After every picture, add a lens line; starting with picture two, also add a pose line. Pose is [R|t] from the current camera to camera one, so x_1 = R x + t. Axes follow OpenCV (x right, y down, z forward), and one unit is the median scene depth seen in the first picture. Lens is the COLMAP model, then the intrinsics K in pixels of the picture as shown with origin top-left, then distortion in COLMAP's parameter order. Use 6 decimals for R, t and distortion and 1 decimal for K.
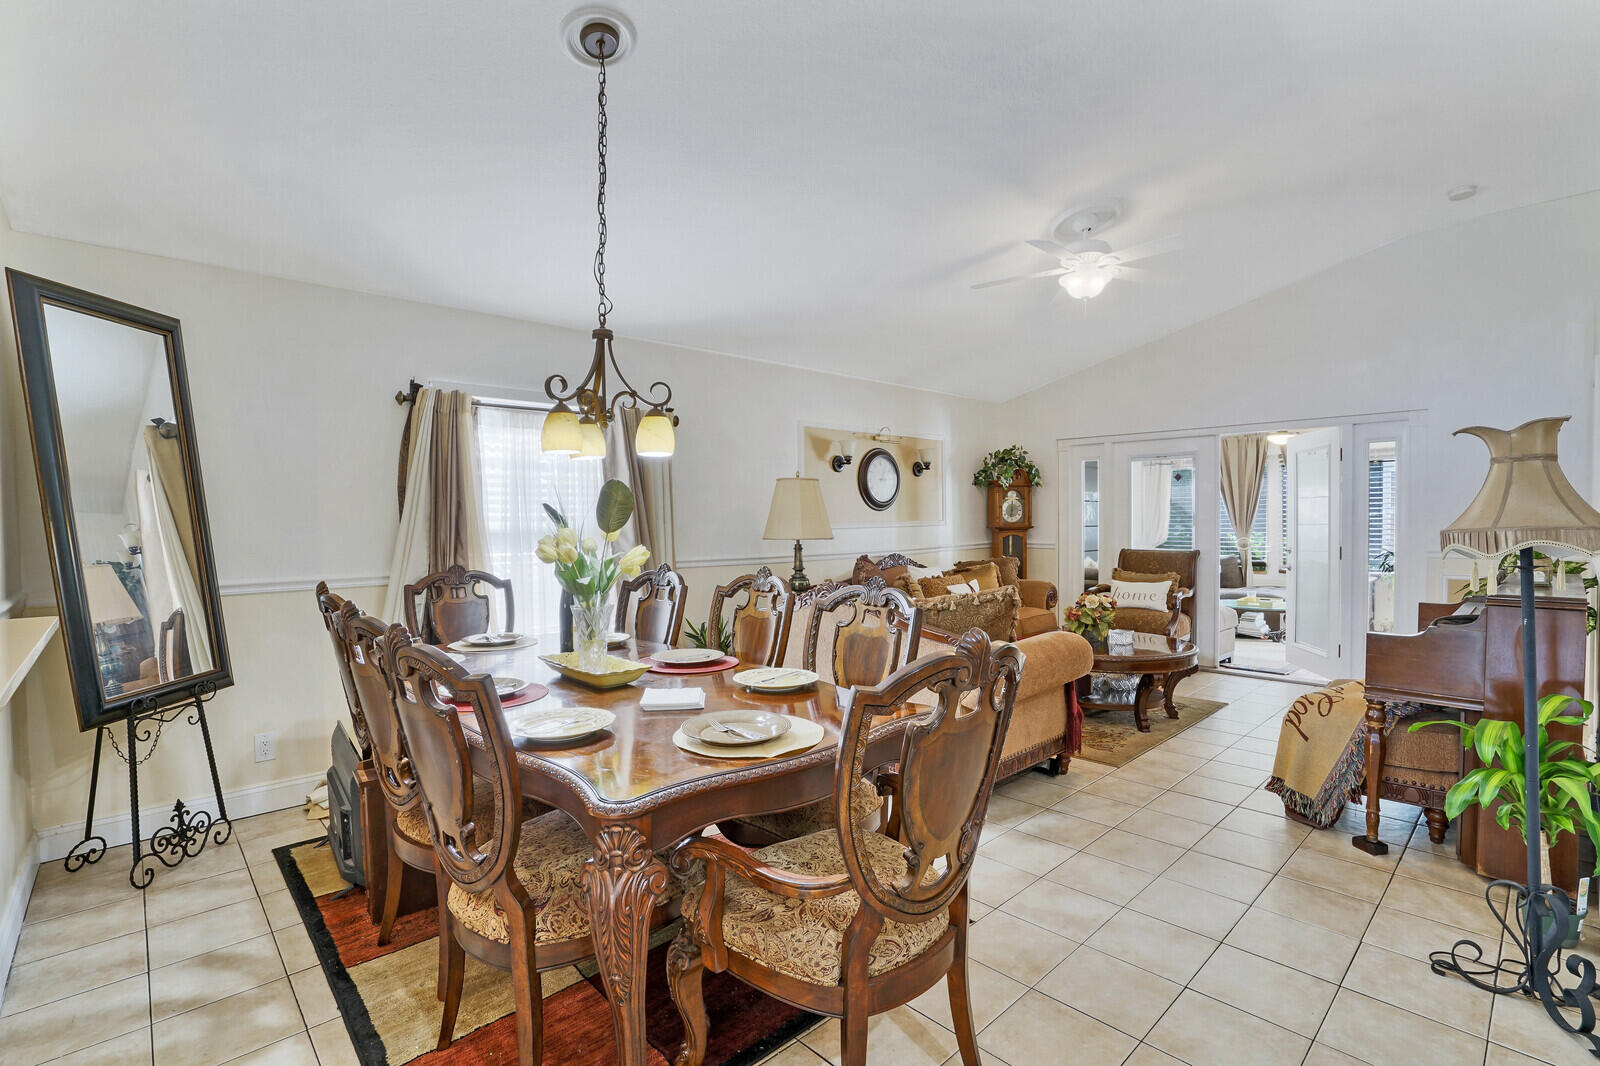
lens RADIAL K [[743.3, 0, 804.2], [0, 743.3, 540.4], [0, 0, 1]] dist [-0.038198, 0.000053]
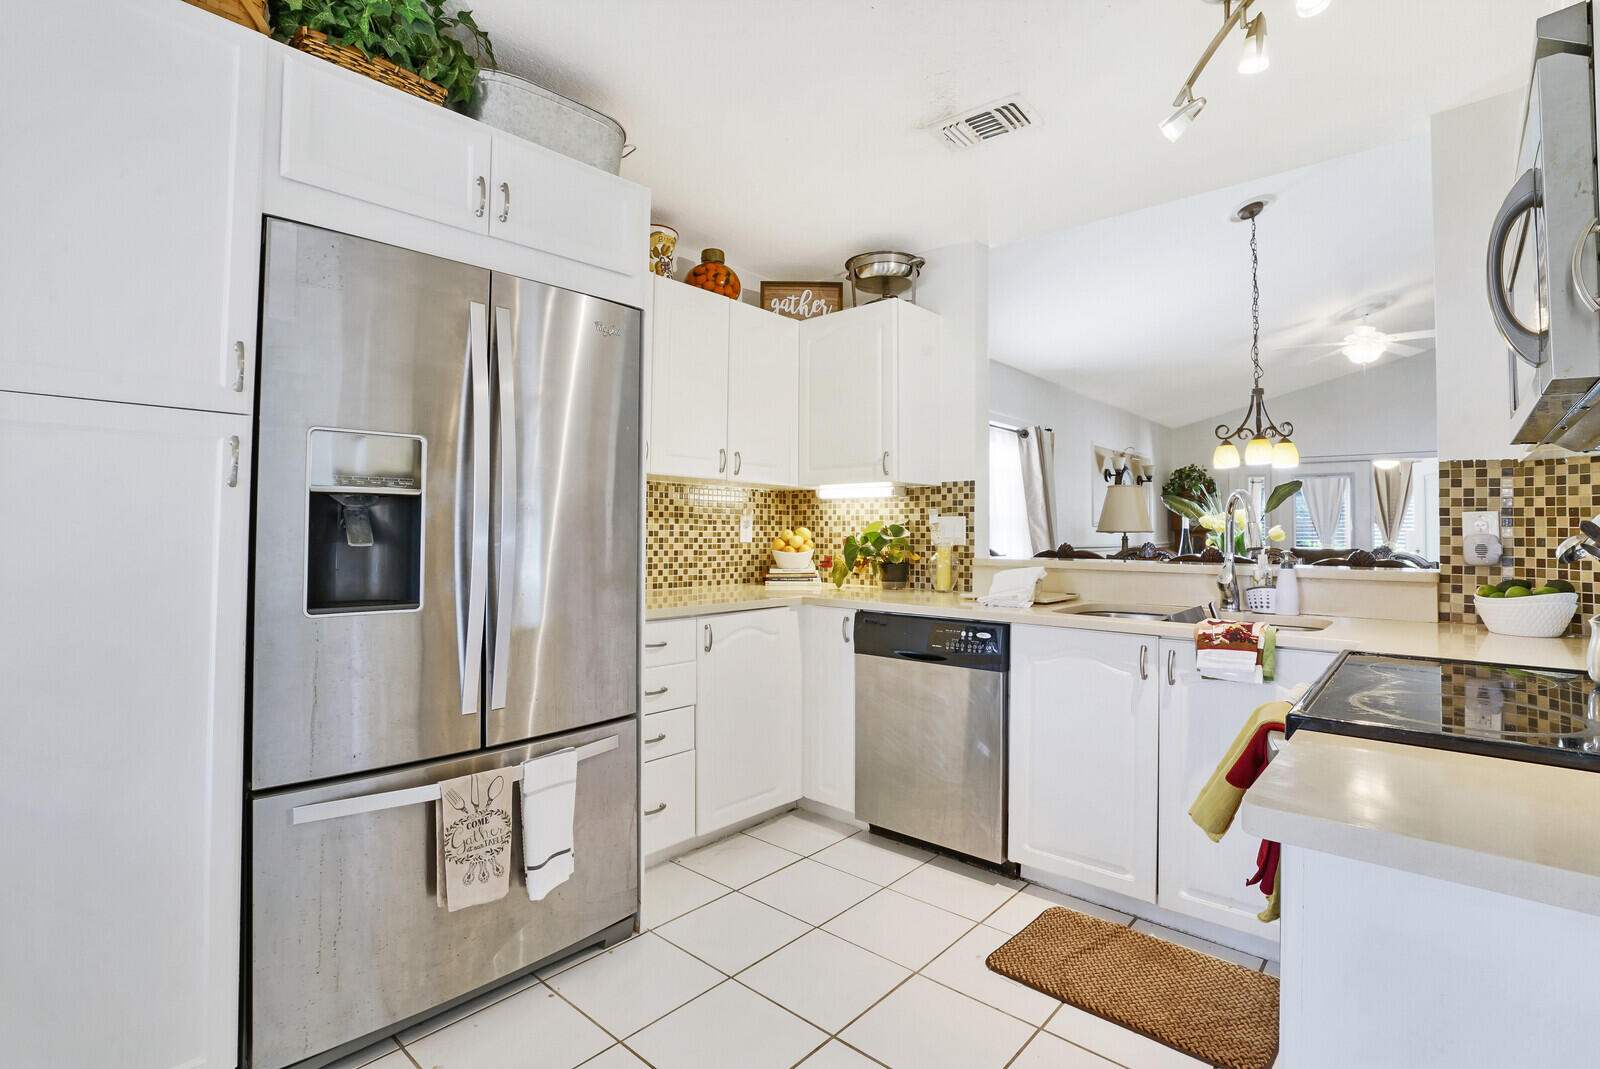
lens RADIAL K [[758.5, 0, 794.5], [0, 758.5, 514.3], [0, 0, 1]] dist [-0.039775, 0.000569]
pose [[0.991688, 0.015104, 0.127779, -1.372743], [-0.008782, 0.998716, -0.049892, 0.065122], [-0.128369, 0.048355, 0.990547, -0.408187]]
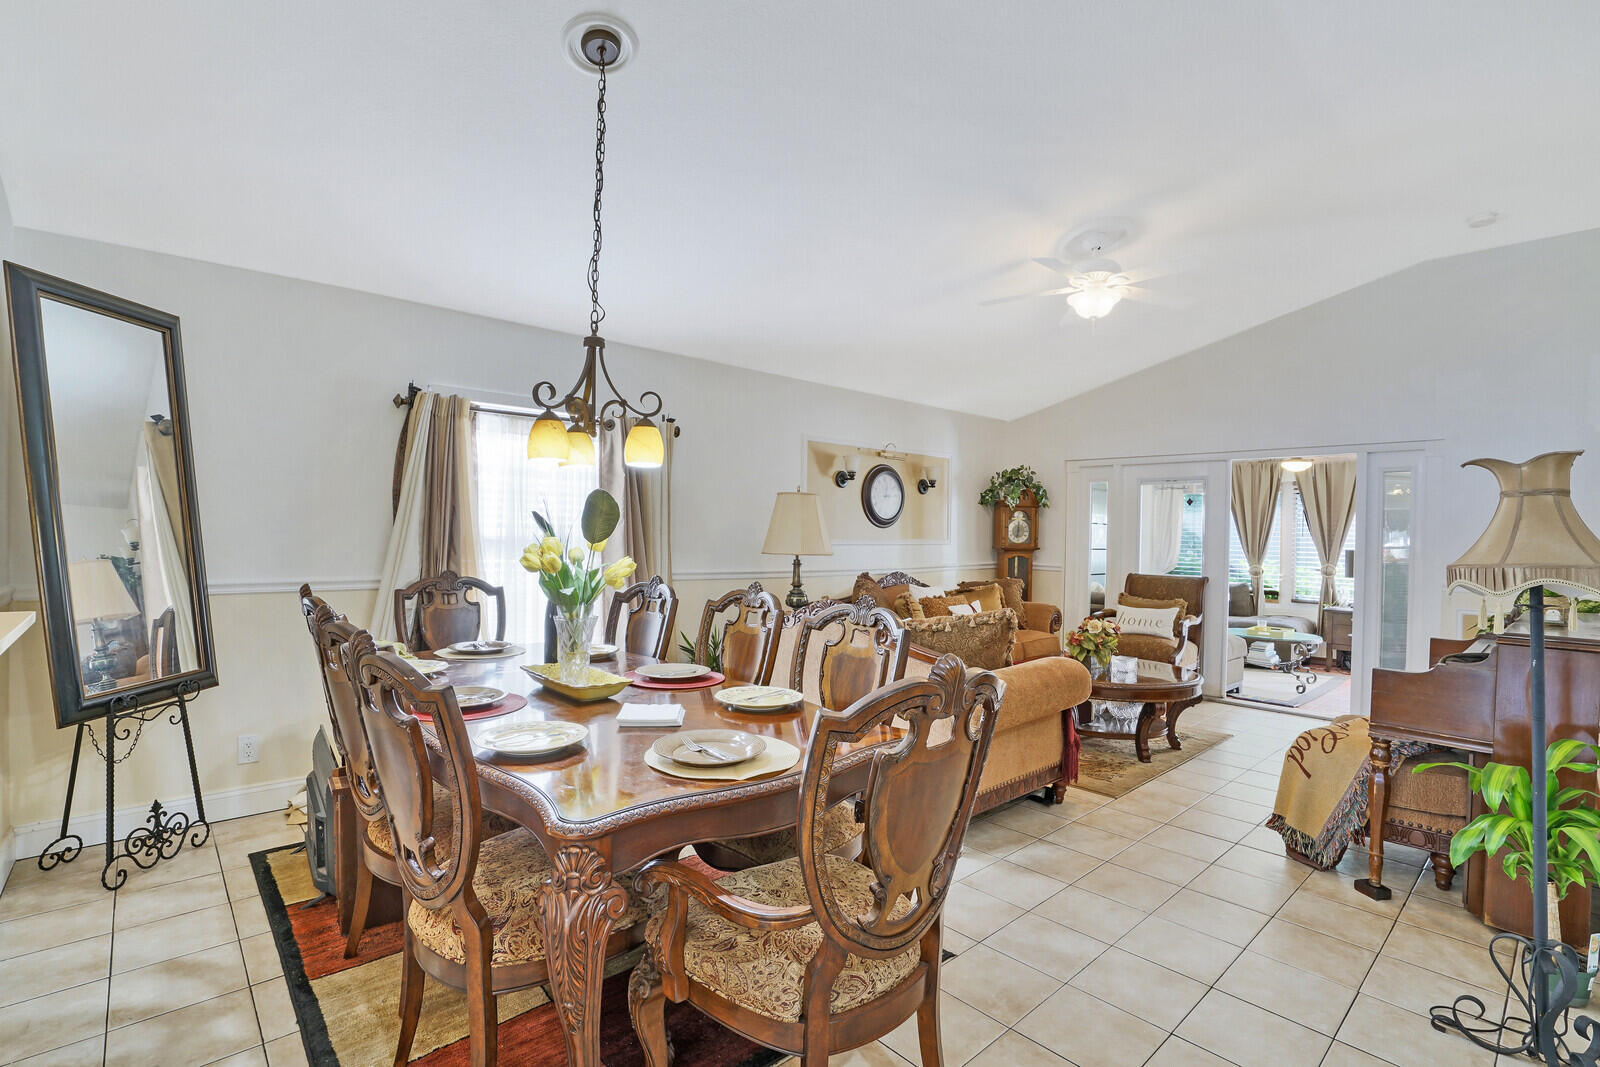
lens RADIAL K [[748.6, 0, 804.3], [0, 748.6, 542.0], [0, 0, 1]] dist [-0.036477, 0.000608]
pose [[0.999507, 0.028370, -0.013473, 0.025637], [-0.028600, 0.999443, -0.017213, -0.002590], [0.012977, 0.017590, 0.999761, 0.012074]]
